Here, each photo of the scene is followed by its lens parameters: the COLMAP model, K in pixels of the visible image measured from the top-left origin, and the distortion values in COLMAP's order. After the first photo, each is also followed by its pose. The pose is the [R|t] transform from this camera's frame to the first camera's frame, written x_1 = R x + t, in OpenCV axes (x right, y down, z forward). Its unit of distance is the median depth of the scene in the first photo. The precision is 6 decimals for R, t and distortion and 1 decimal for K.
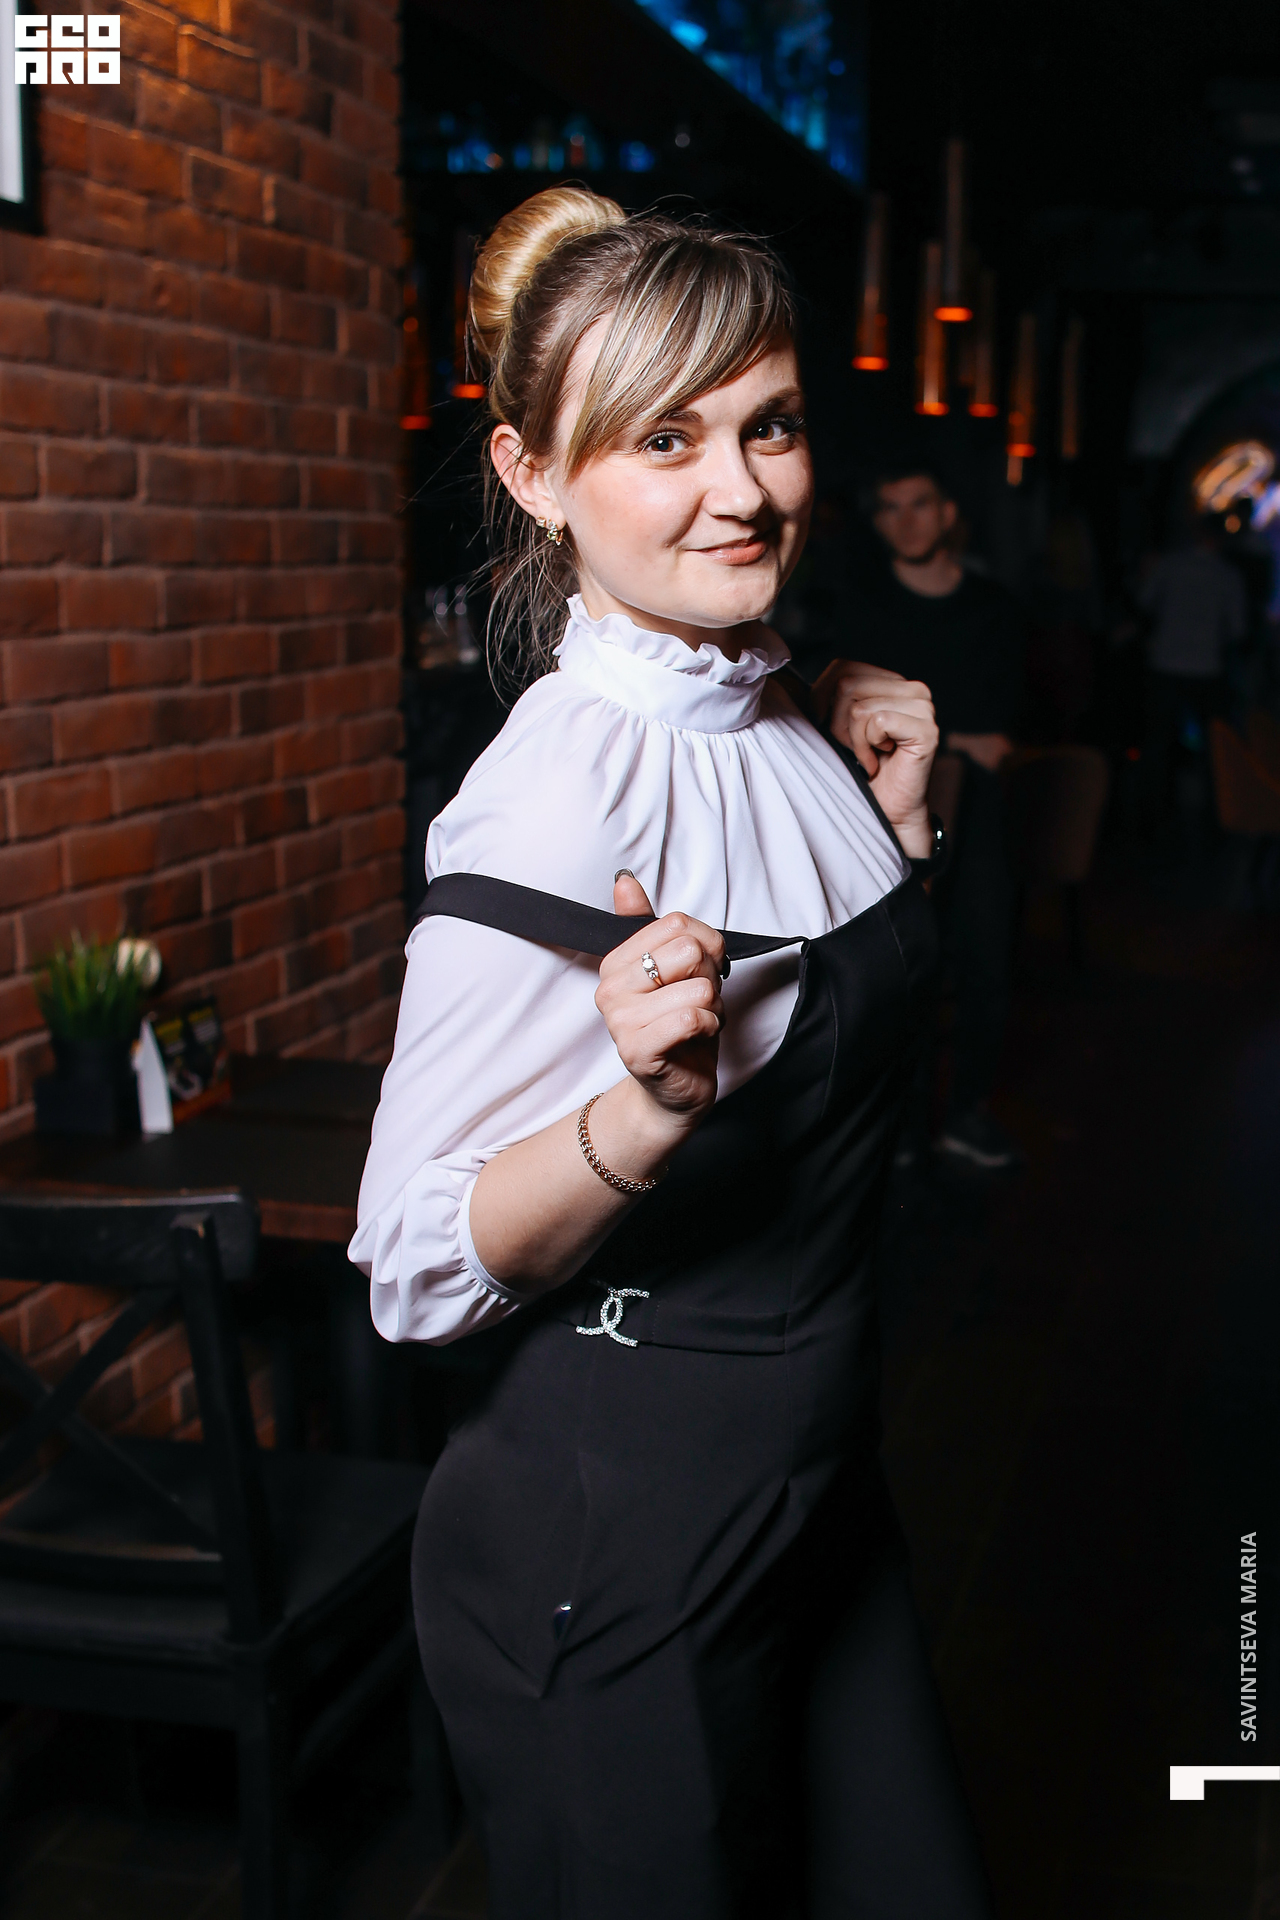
lens RADIAL K [[1585.1, 0, 639.6], [0, 1585.1, 960.6], [0, 0, 1]] dist [-0.045004, -0.008837]
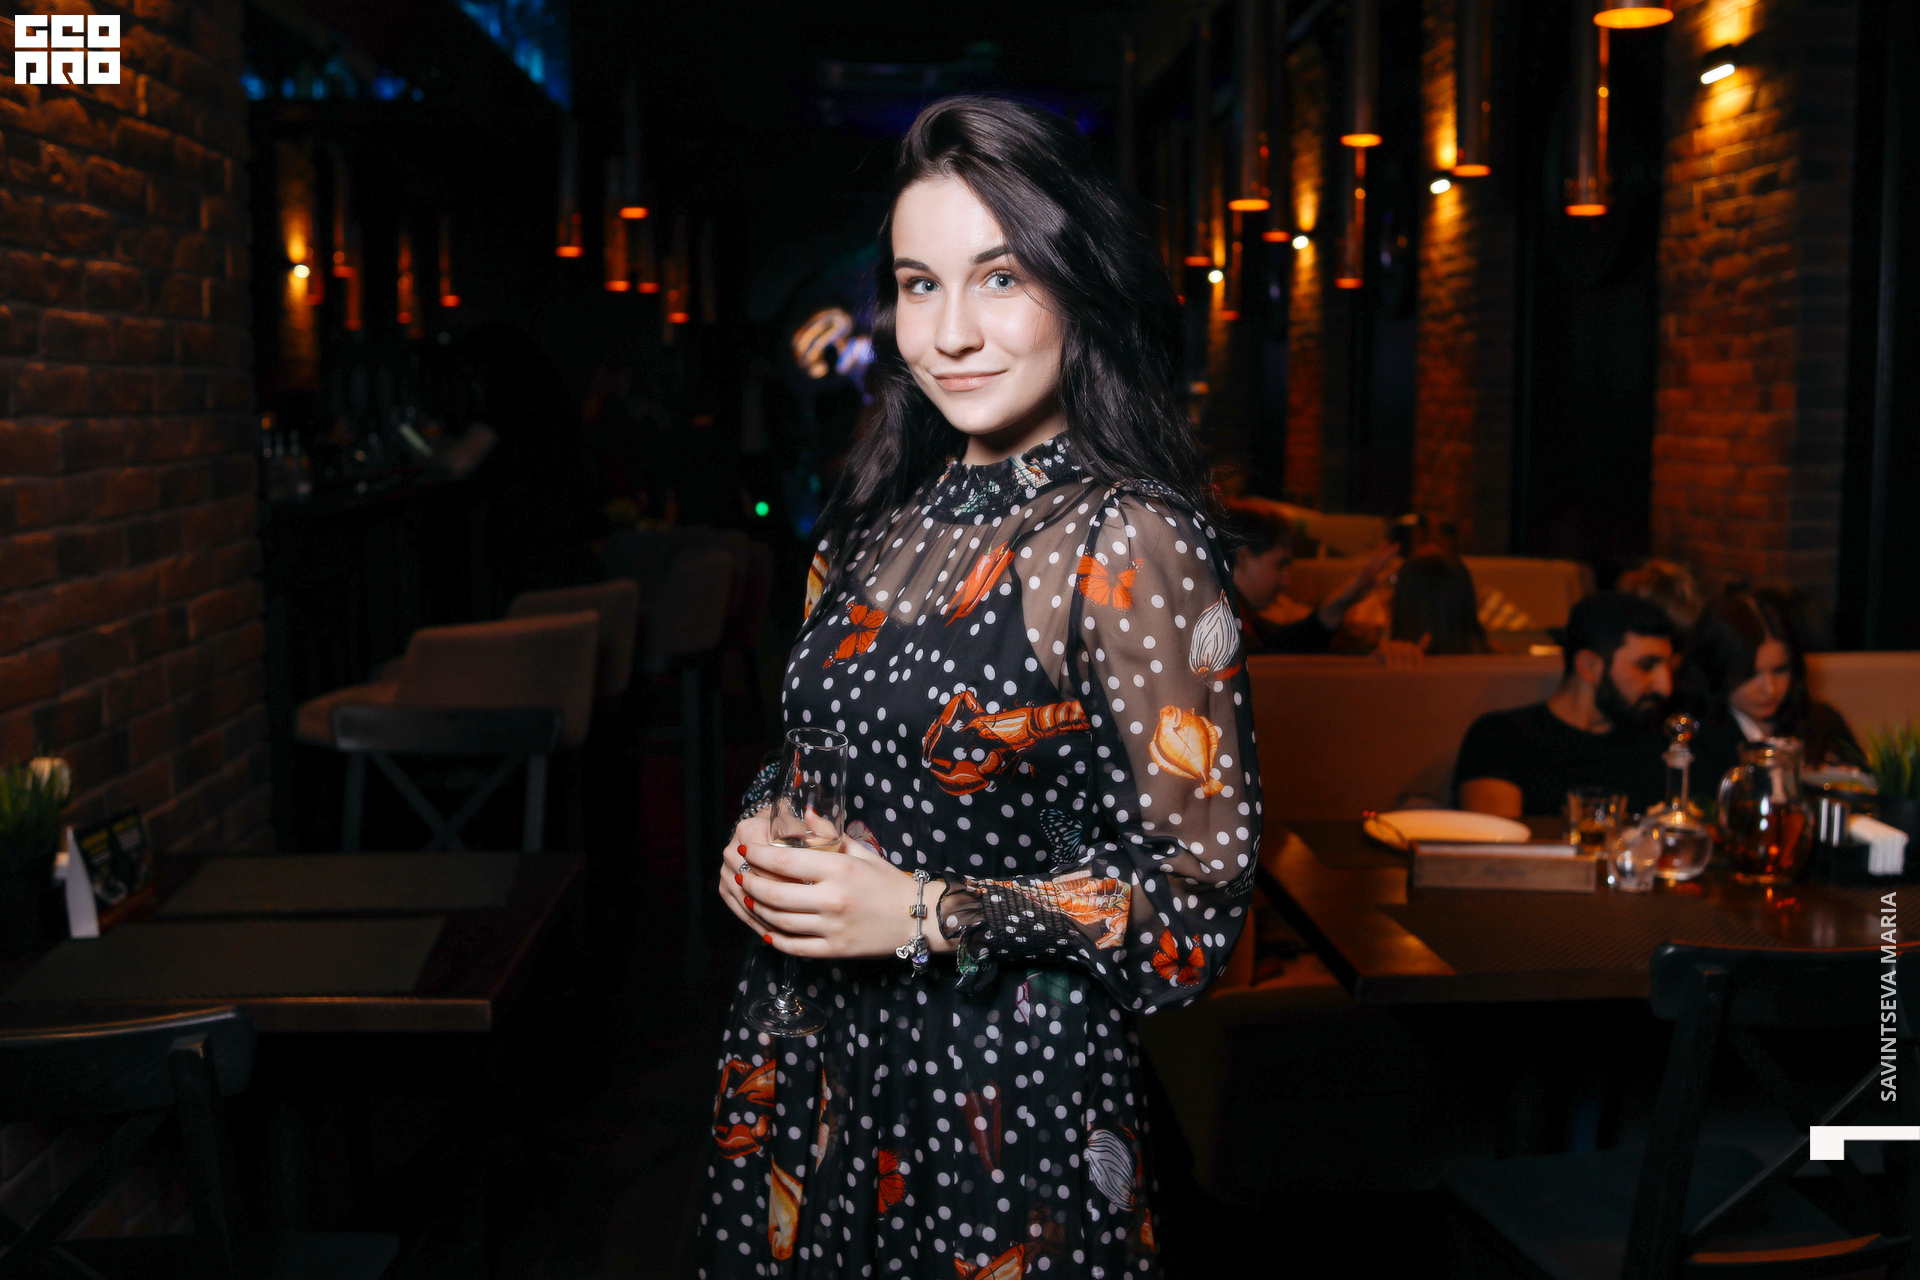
lens RADIAL K [[1519.6, 0, 960.6], [0, 1519.6, 610.7], [0, 0, 1]] dist [0.000867, 0.003070]
pose [[0.985503, -0.055967, 0.160161, 0.151431], [0.070529, 0.993732, -0.086726, 0.023846], [-0.154304, 0.096765, 0.983274, -0.143908]]
